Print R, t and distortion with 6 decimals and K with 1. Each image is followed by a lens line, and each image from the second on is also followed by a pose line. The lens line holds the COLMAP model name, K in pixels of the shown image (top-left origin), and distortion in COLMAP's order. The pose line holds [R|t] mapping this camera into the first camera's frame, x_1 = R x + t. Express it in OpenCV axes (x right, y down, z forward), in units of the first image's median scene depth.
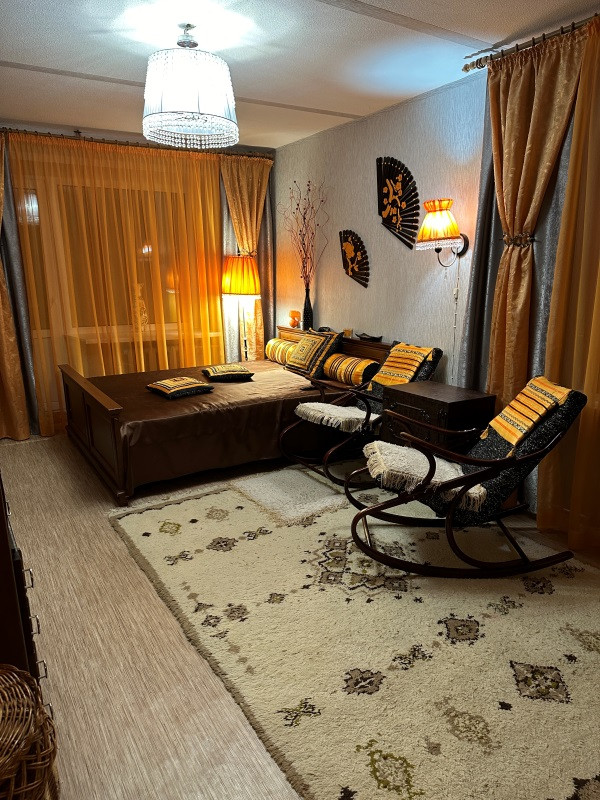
lens RADIAL K [[561.9, 0, 286.2], [0, 561.9, 416.1], [0, 0, 1]] dist [0.064354, -0.063194]
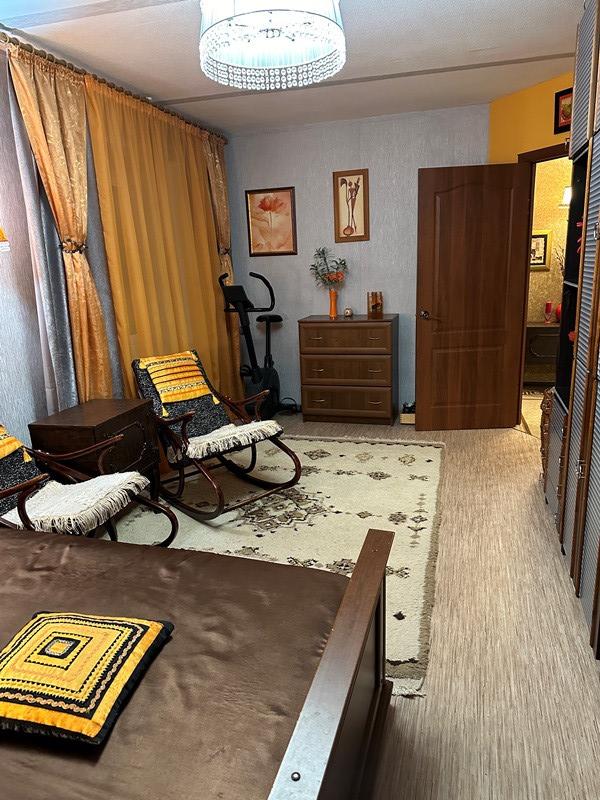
lens RADIAL K [[561.9, 0, 291.4], [0, 561.9, 401.7], [0, 0, 1]] dist [0.064354, -0.063194]
pose [[-0.674931, -0.149433, 0.722591, -0.780847], [0.230397, 0.887639, 0.398766, -0.458304], [-0.700989, 0.435623, -0.564666, 1.670099]]
